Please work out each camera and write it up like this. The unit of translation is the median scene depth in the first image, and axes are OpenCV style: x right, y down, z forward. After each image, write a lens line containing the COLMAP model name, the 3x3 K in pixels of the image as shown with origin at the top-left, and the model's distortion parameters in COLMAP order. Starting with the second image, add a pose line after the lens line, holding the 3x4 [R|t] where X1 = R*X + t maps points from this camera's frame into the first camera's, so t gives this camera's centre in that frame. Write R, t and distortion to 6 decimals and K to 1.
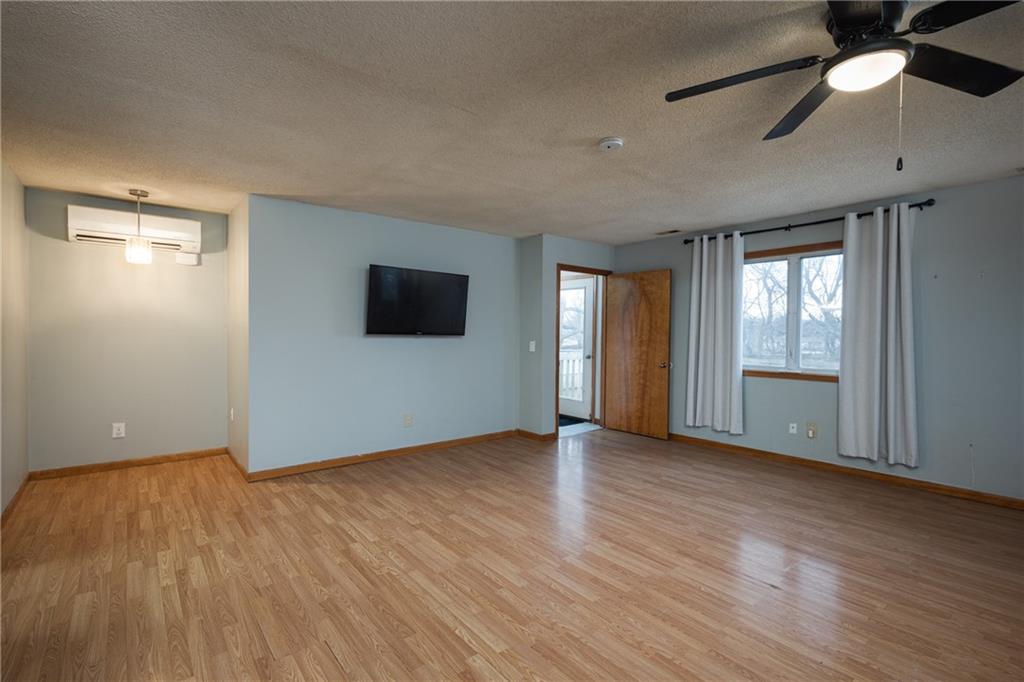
lens RADIAL K [[470.5, 0, 509.8], [0, 470.5, 340.0], [0, 0, 1]] dist [0.007162, 0.000067]
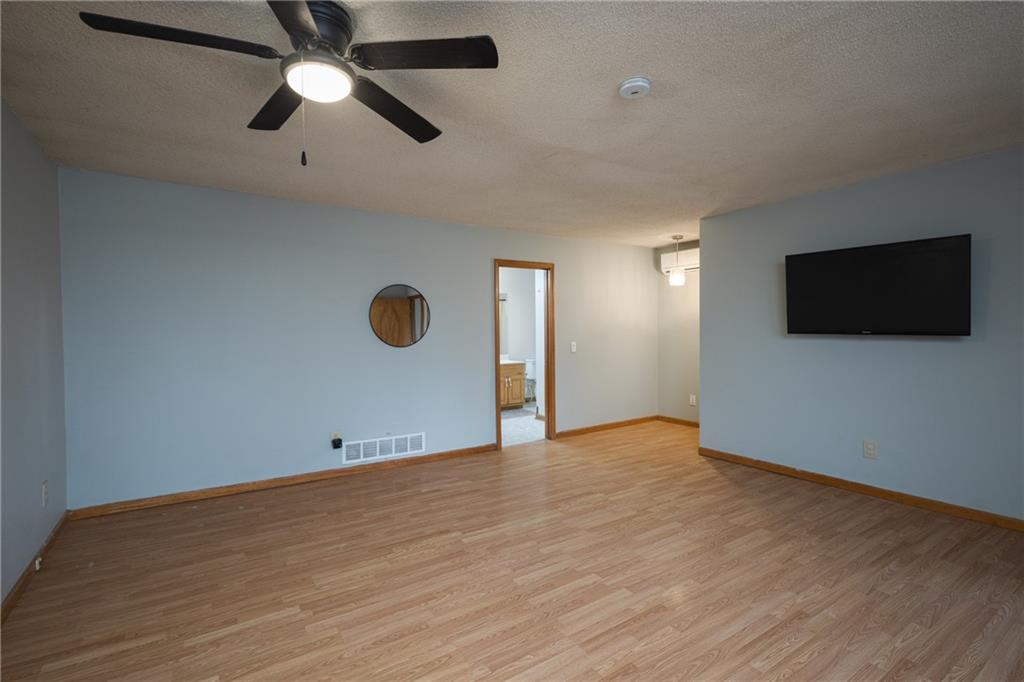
lens RADIAL K [[470.5, 0, 509.6], [0, 470.5, 335.4], [0, 0, 1]] dist [0.007162, 0.000067]
pose [[-0.087070, 0.004792, -0.996191, 0.796634], [-0.012717, 0.999902, 0.005921, -0.010054], [0.996121, 0.013184, -0.087001, 0.683552]]
